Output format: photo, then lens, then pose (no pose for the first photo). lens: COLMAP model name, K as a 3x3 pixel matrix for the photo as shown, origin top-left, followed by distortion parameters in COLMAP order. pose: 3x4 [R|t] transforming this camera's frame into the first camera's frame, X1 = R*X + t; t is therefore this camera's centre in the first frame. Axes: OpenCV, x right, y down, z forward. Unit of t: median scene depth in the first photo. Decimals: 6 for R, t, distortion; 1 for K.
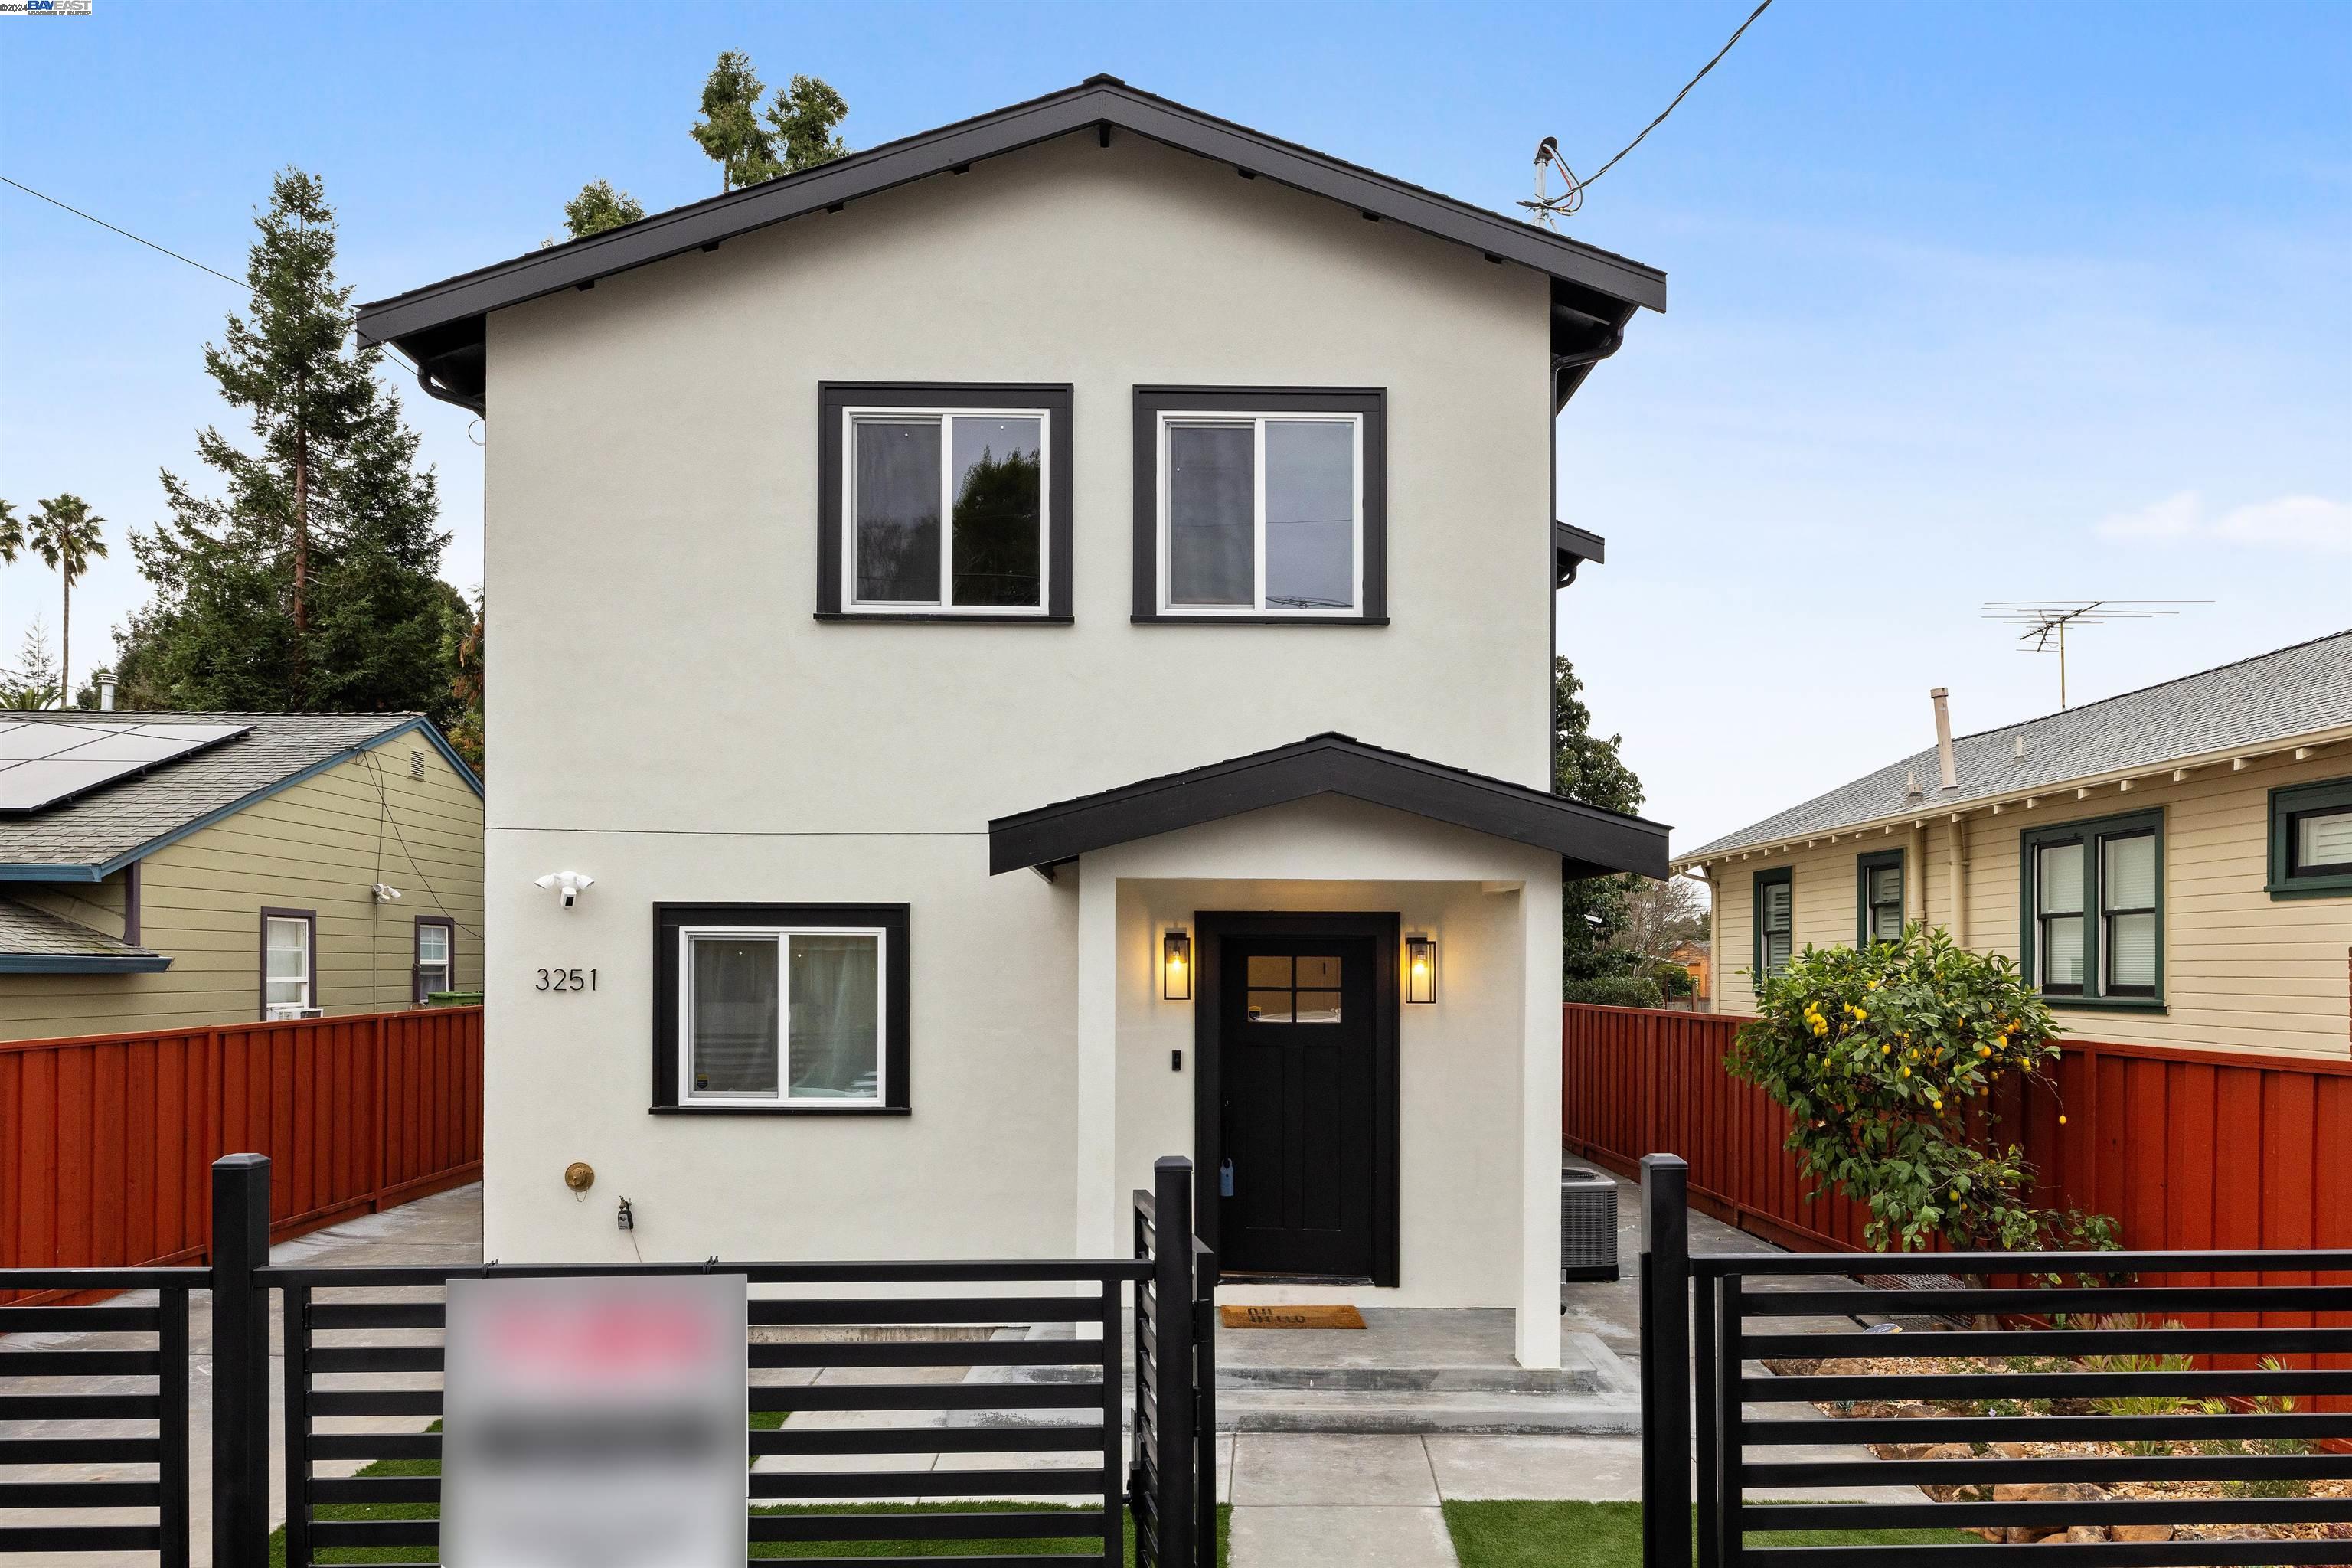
lens RADIAL K [[1512.3, 0, 1179.1], [0, 1512.3, 978.1], [0, 0, 1]] dist [-0.003904, -0.000461]
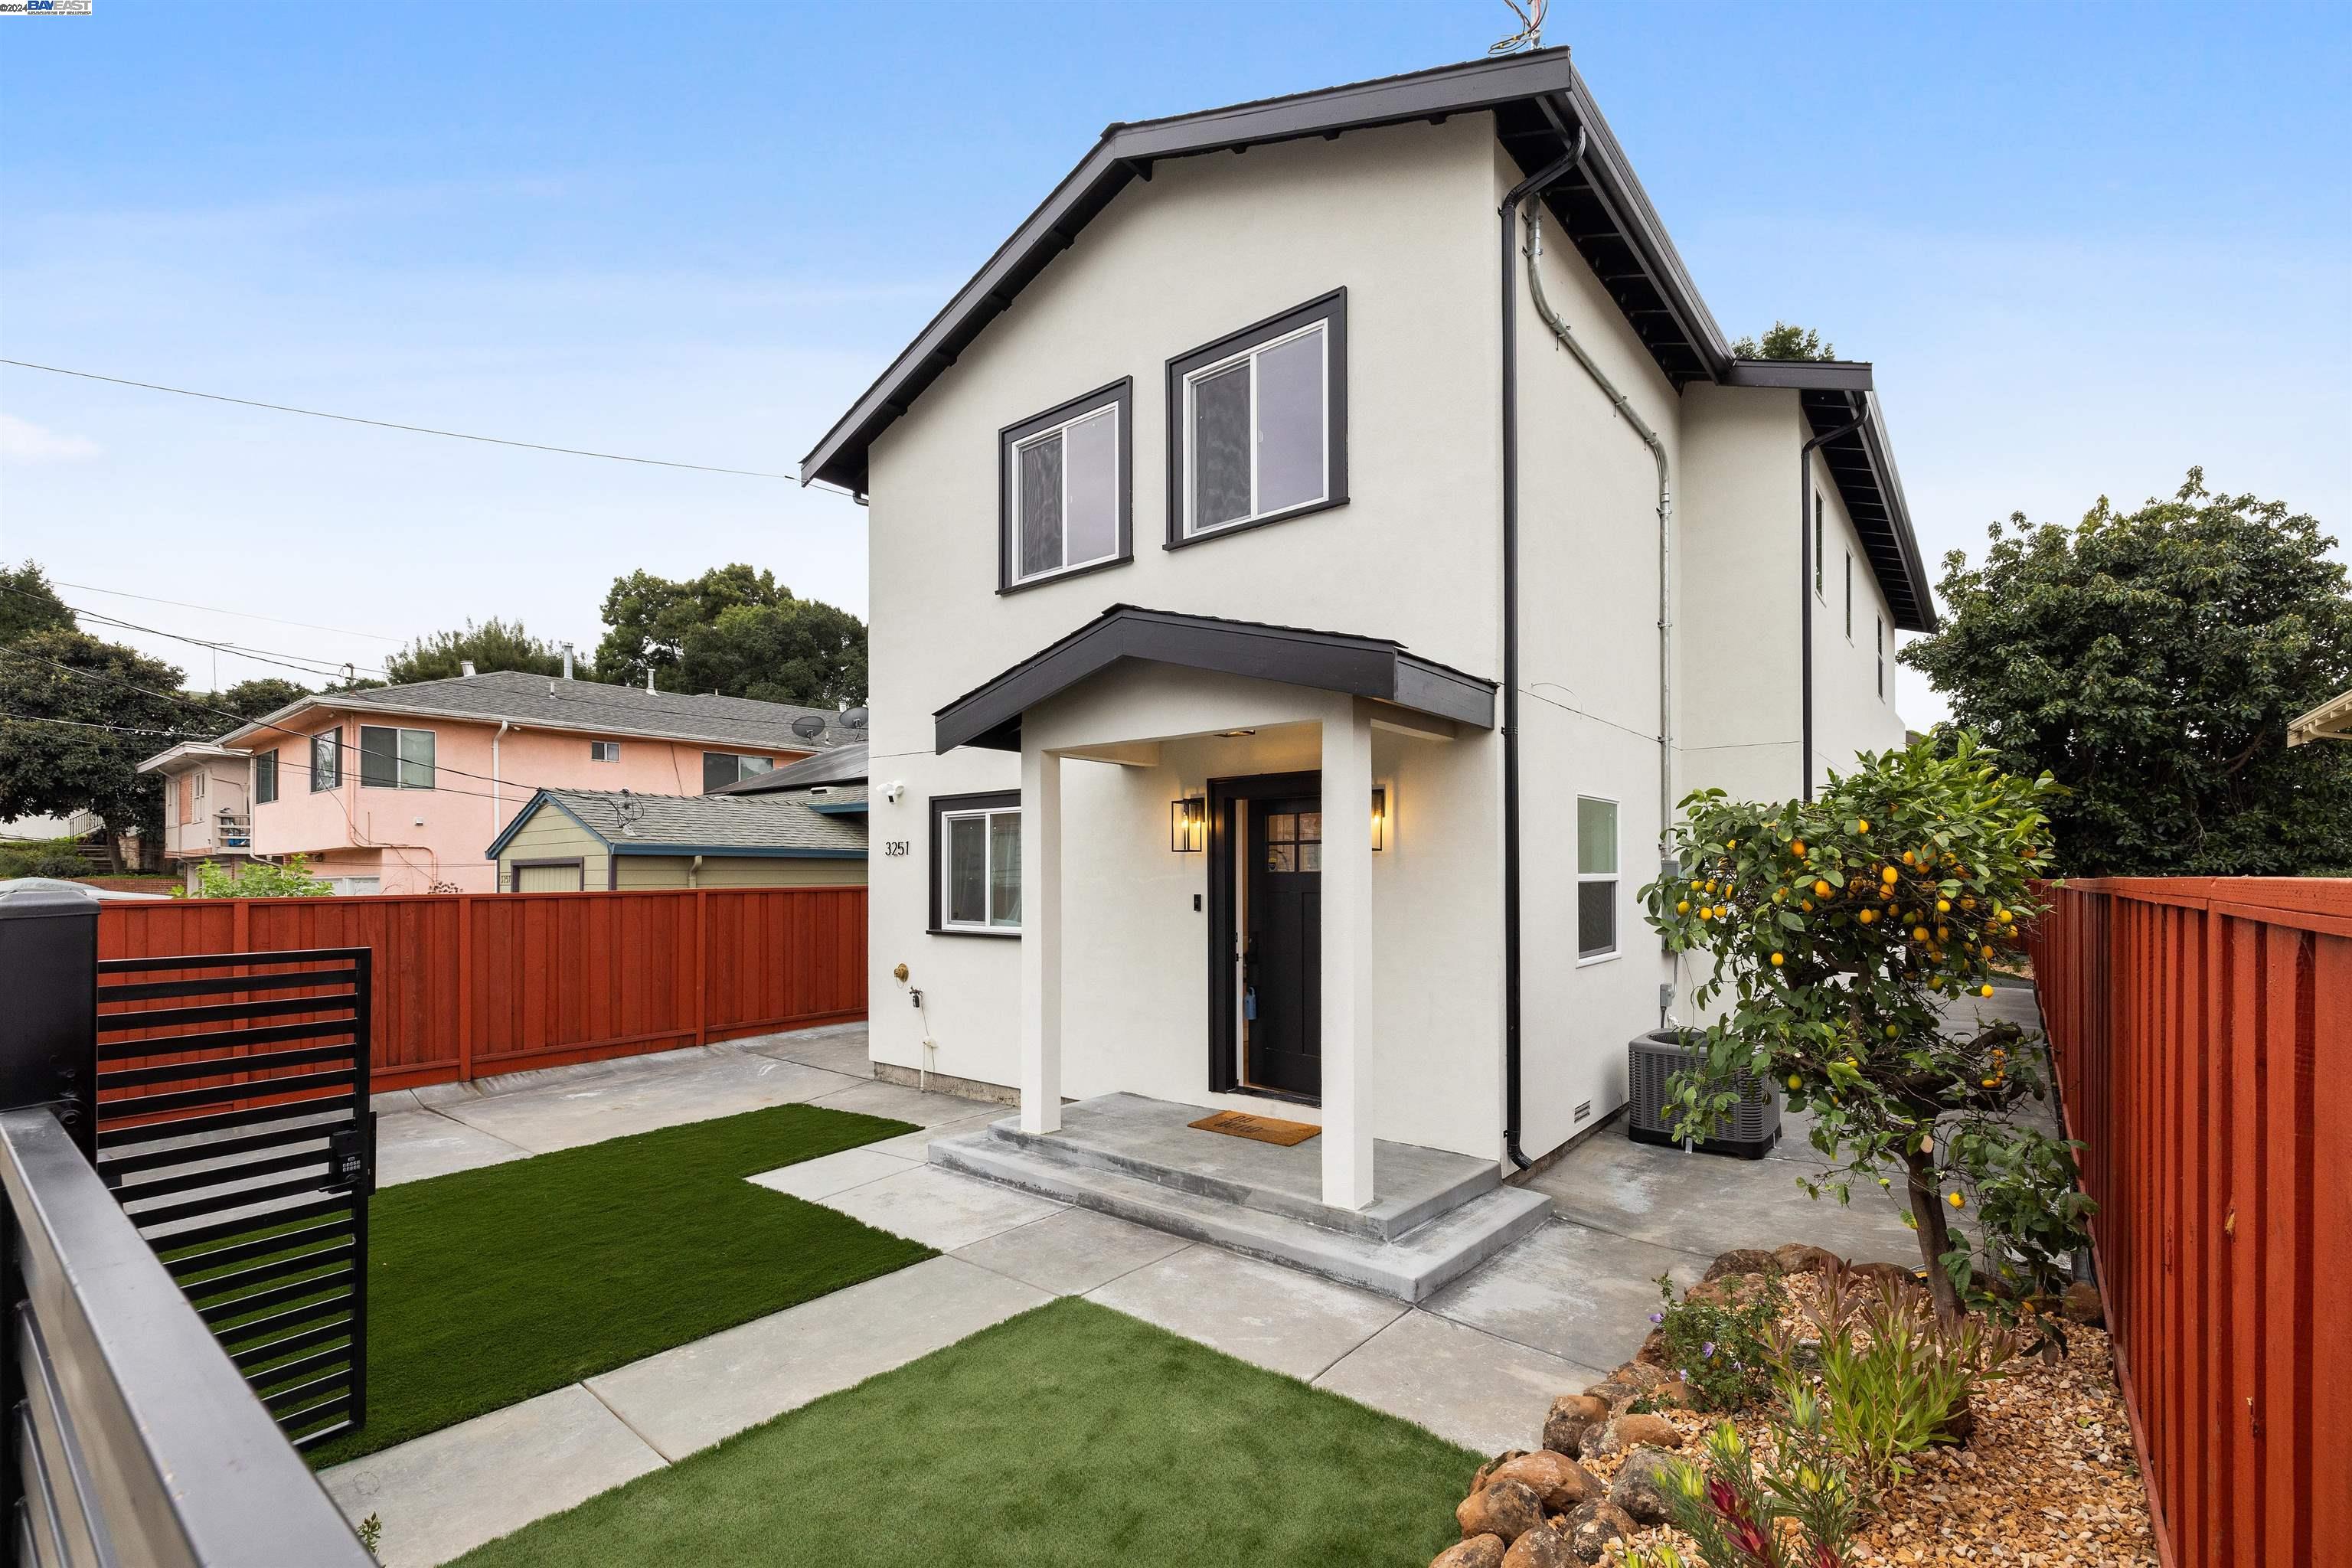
lens RADIAL K [[1030.5, 0, 1176.8], [0, 1030.5, 873.1], [0, 0, 1]] dist [0.000326, -0.000018]
pose [[0.762872, -0.009899, -0.646473, 0.521052], [-0.000077, 0.999881, -0.015402, 0.043670], [0.646549, 0.011799, 0.762781, 0.361017]]
